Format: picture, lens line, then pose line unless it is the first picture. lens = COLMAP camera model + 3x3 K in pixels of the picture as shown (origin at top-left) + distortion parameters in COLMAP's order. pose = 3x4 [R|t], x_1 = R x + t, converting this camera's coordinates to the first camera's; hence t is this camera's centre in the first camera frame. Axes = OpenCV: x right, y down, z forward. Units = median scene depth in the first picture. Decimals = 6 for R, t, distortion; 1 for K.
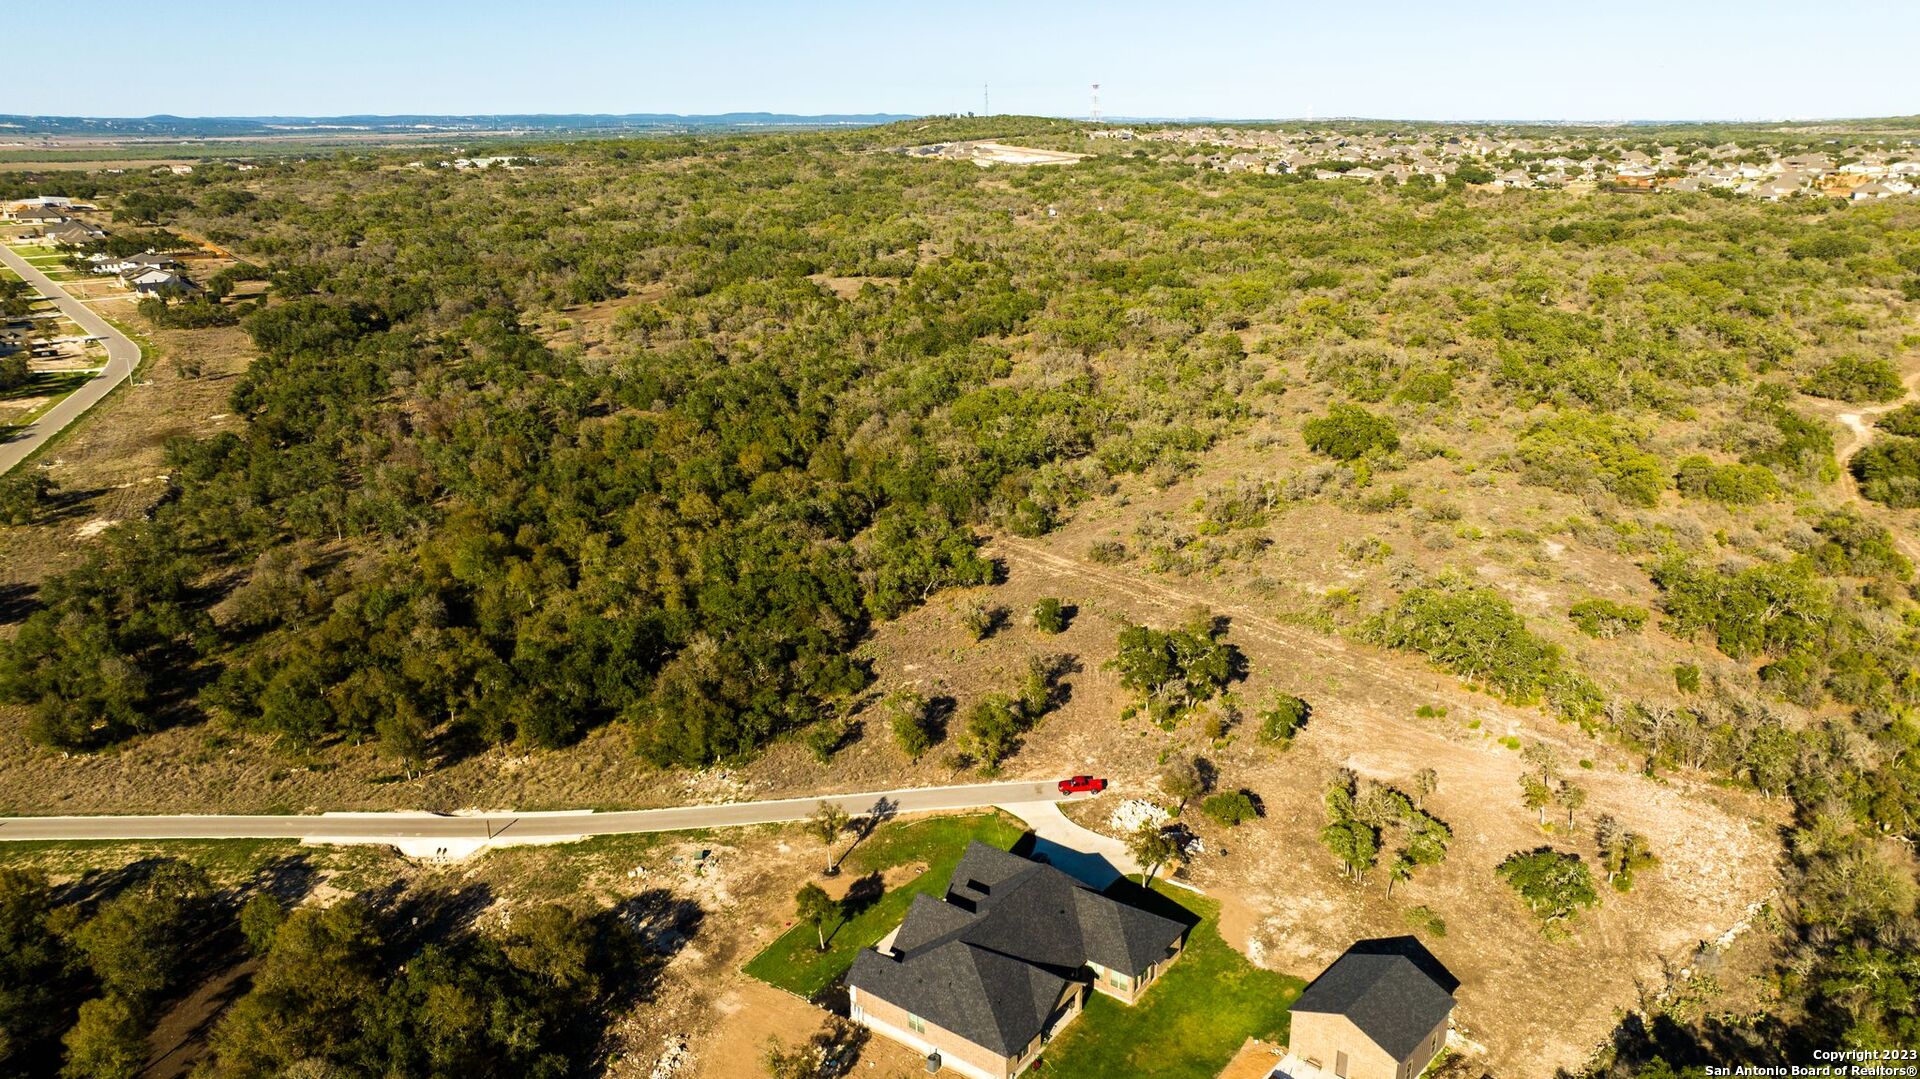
lens RADIAL K [[1353.1, 0, 960.0], [0, 1353.1, 539.5], [0, 0, 1]] dist [-0.041680, 0.044267]
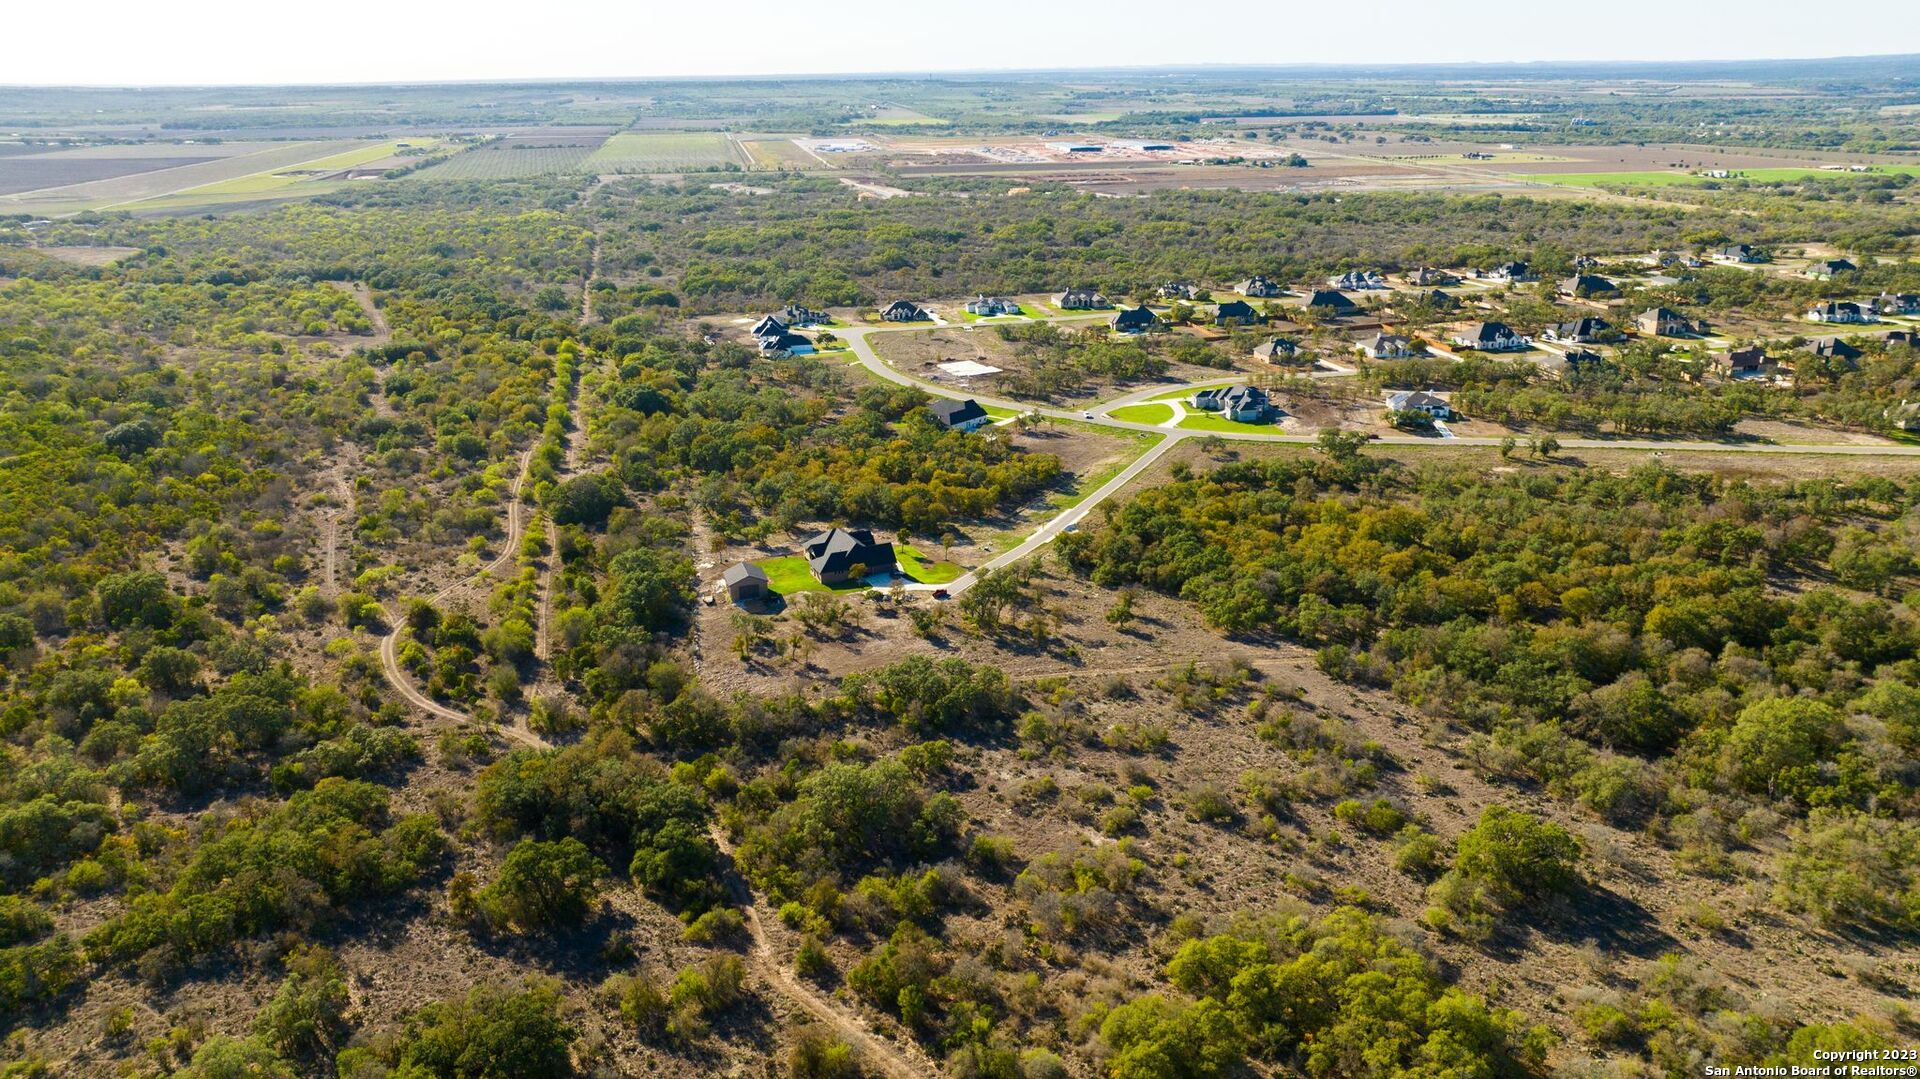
lens RADIAL K [[1352.5, 0, 960.0], [0, 1352.5, 539.5], [0, 0, 1]] dist [-0.019783, -0.005801]
pose [[-0.490501, 0.299928, -0.818201, 1.365513], [-0.247104, 0.852499, 0.460636, -0.675174], [0.835673, 0.428123, -0.344038, 1.292725]]
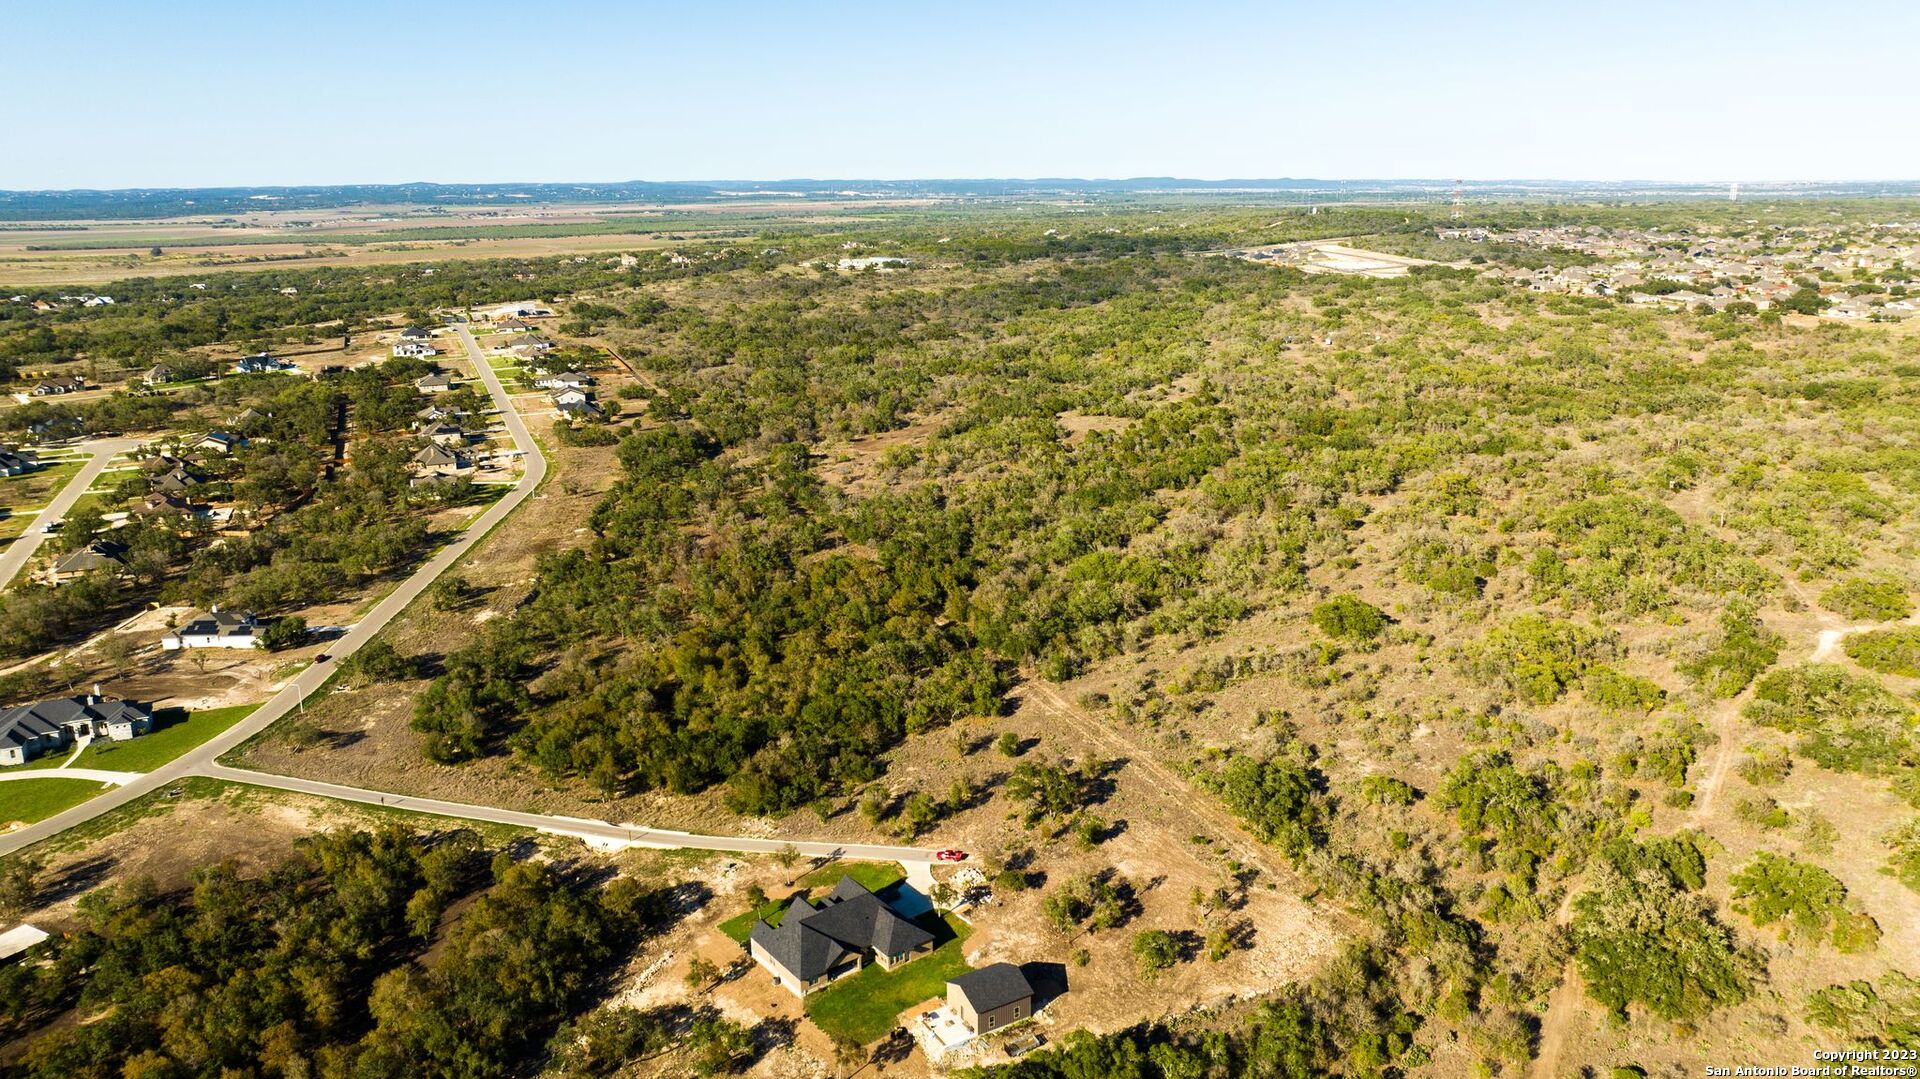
lens RADIAL K [[1352.5, 0, 960.0], [0, 1352.5, 539.5], [0, 0, 1]] dist [-0.019783, -0.005801]
pose [[0.958187, 0.068716, -0.277768, 0.400284], [-0.080082, 0.996344, -0.029768, -0.118166], [0.274707, 0.050768, 0.960187, -0.462461]]
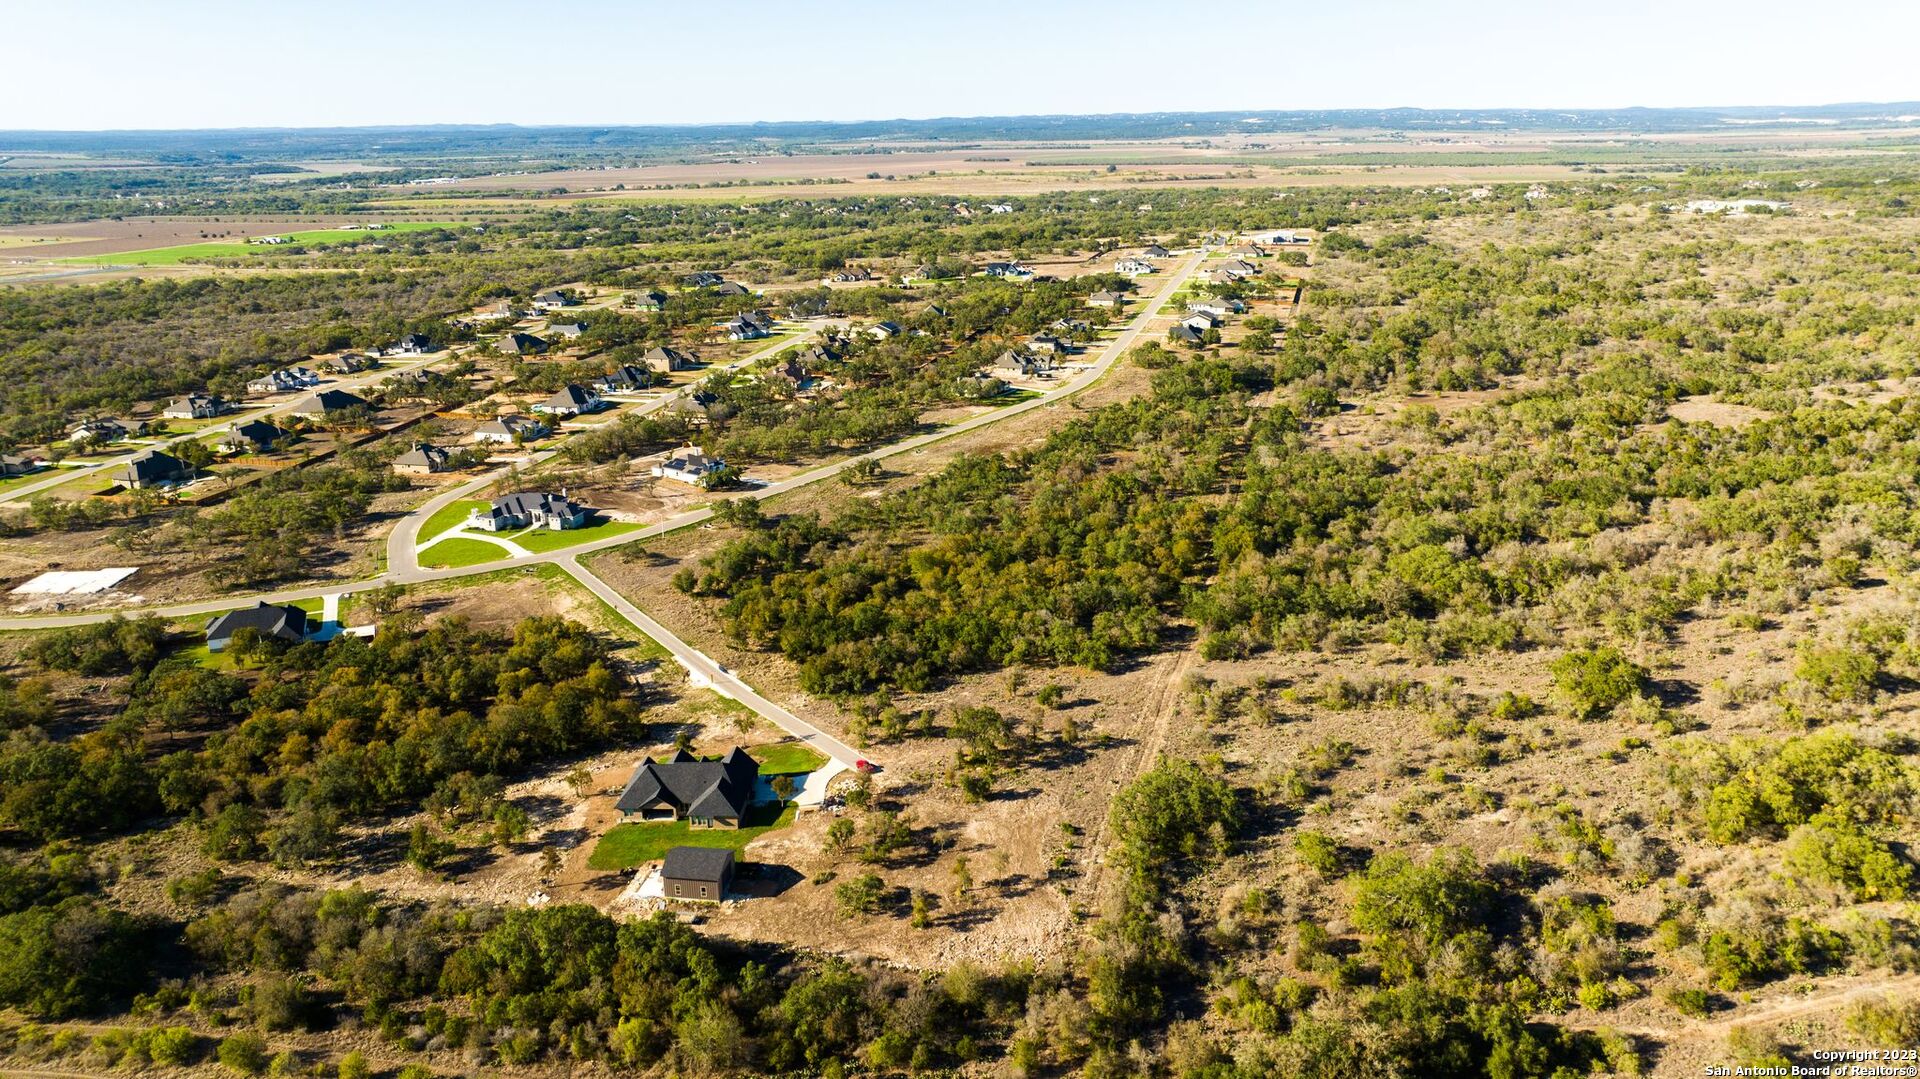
lens RADIAL K [[1352.5, 0, 960.0], [0, 1352.5, 539.5], [0, 0, 1]] dist [-0.019783, -0.005801]
pose [[0.558872, 0.244460, -0.792403, 1.101874], [-0.236780, 0.962822, 0.130037, -0.268811], [0.794731, 0.114951, 0.595977, 0.007550]]
